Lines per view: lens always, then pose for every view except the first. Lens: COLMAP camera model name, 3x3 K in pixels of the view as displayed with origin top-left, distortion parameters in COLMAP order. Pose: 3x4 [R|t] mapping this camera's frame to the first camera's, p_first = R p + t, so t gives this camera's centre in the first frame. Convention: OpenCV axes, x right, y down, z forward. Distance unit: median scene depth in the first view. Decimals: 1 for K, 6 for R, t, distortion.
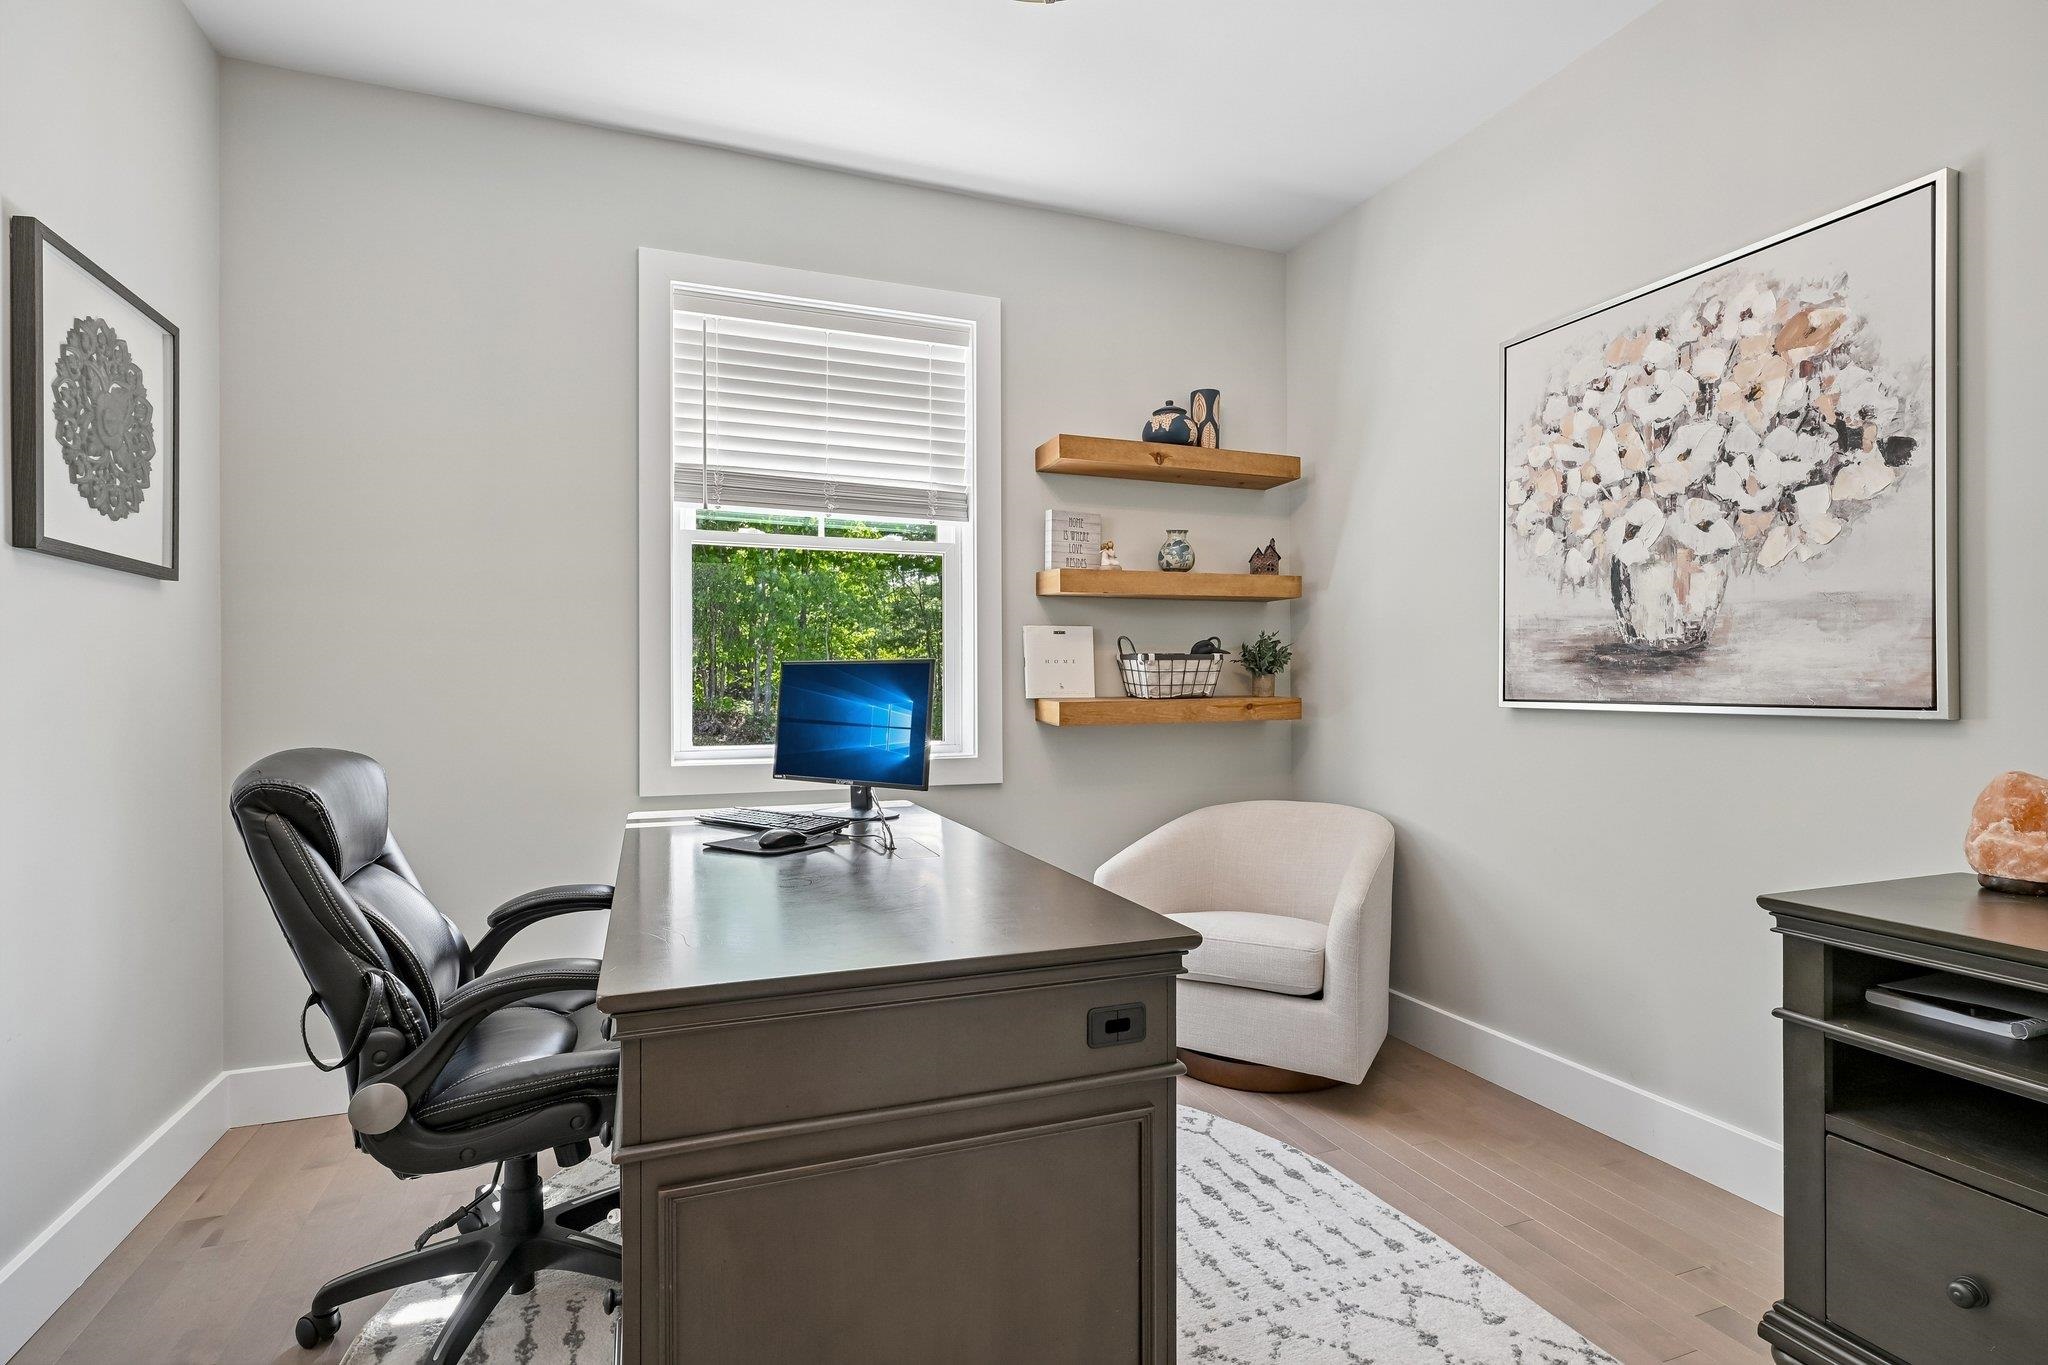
lens RADIAL K [[993.8, 0, 1023.3], [0, 993.8, 682.0], [0, 0, 1]] dist [0.012992, -0.001591]
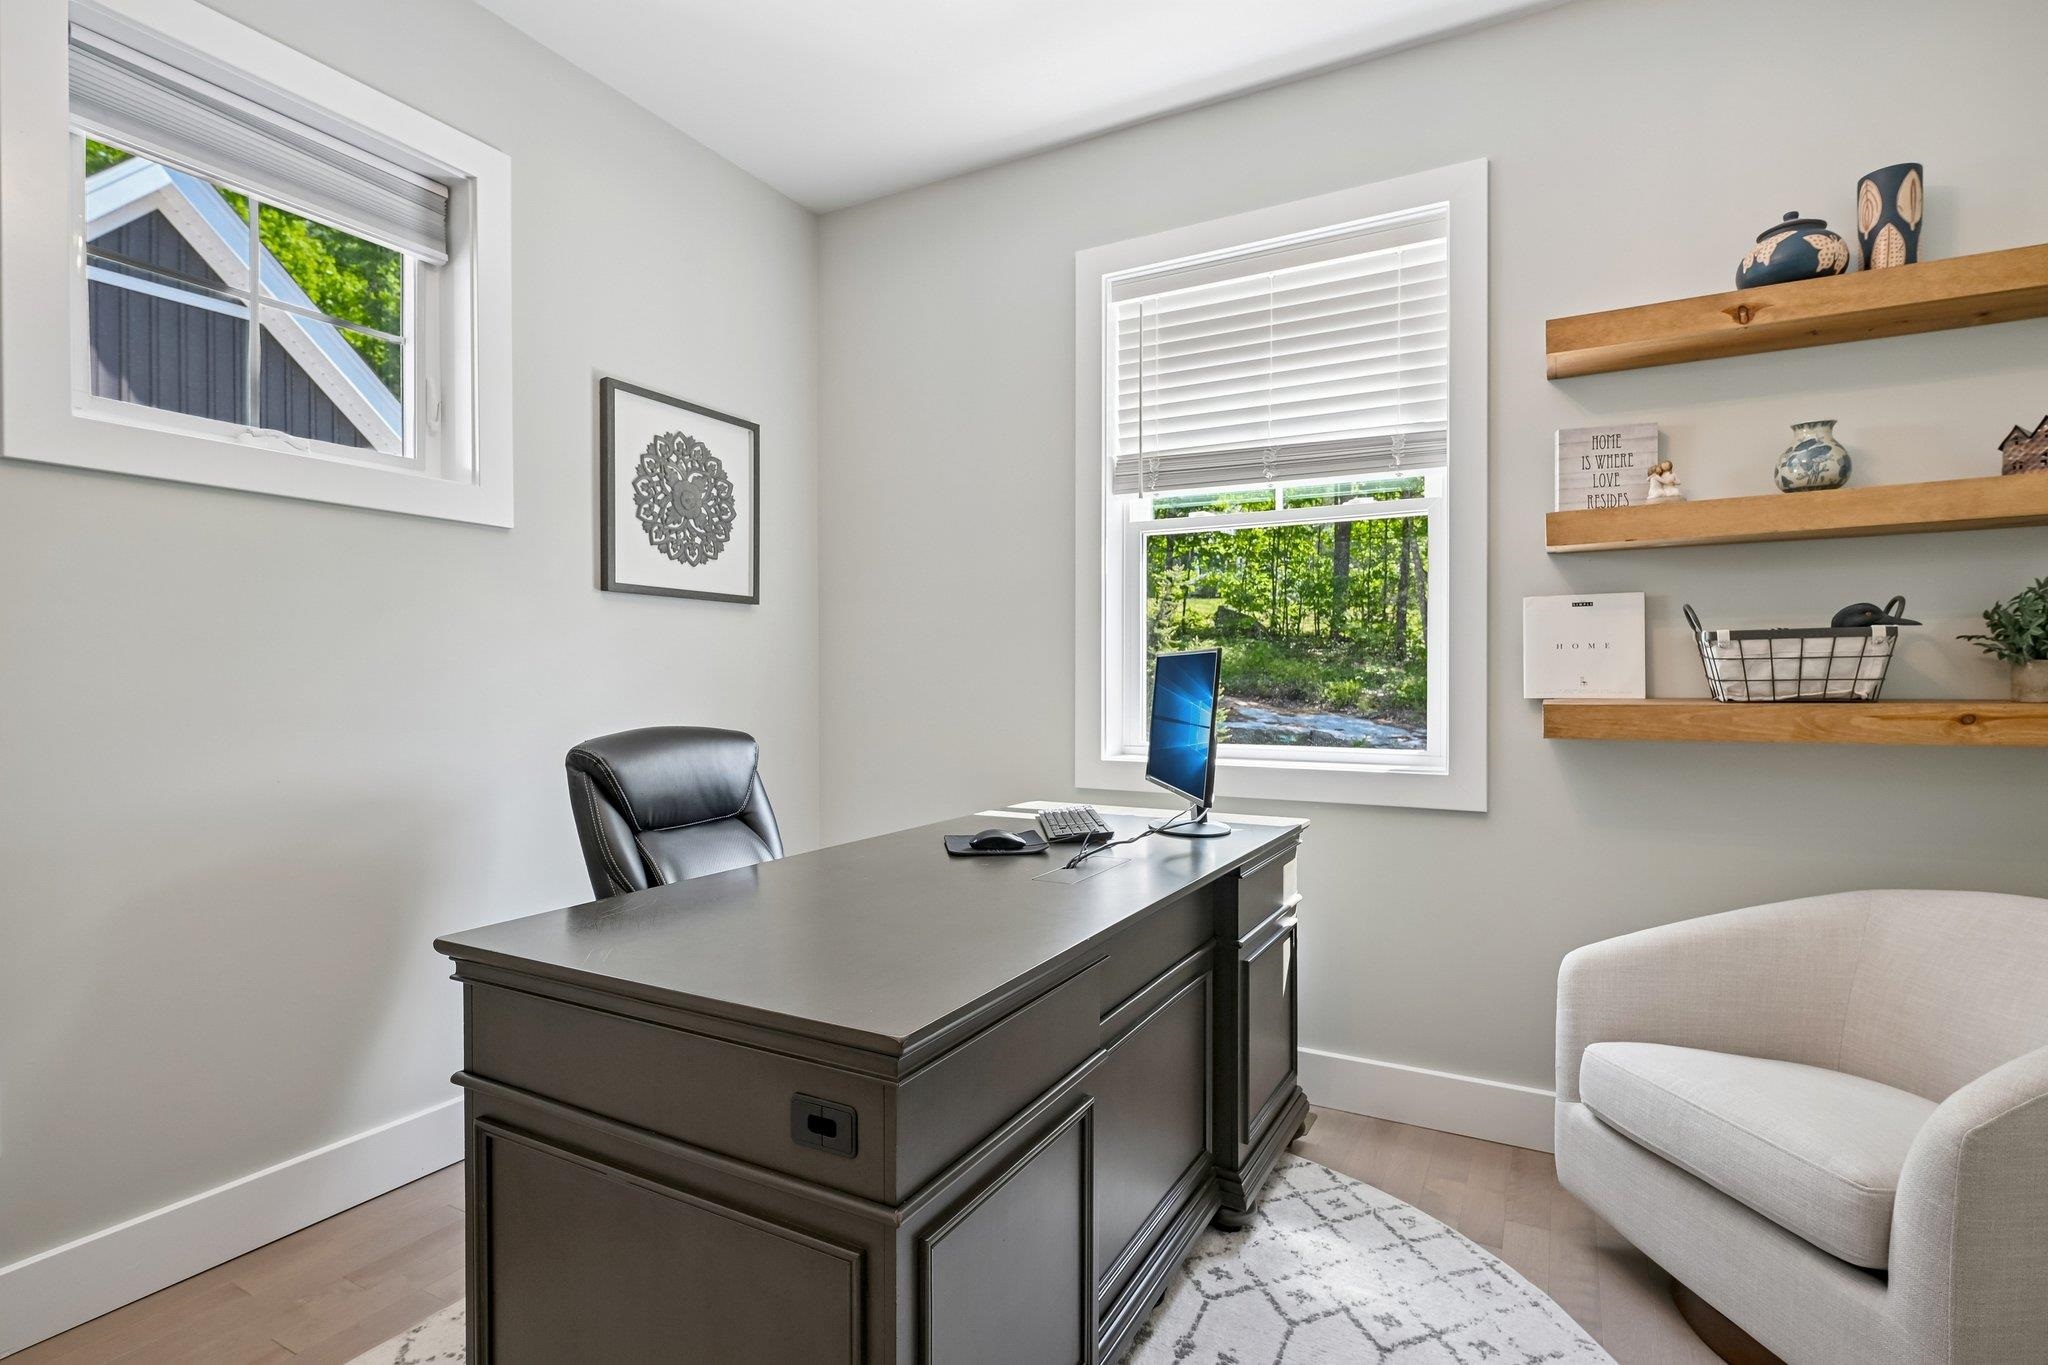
lens RADIAL K [[993.8, 0, 1023.9], [0, 993.8, 683.6], [0, 0, 1]] dist [0.012992, -0.001591]
pose [[0.654460, 0.005225, -0.756079, 0.314653], [0.001767, 0.999963, 0.008440, -0.000763], [0.756095, -0.006860, 0.654426, 0.250428]]
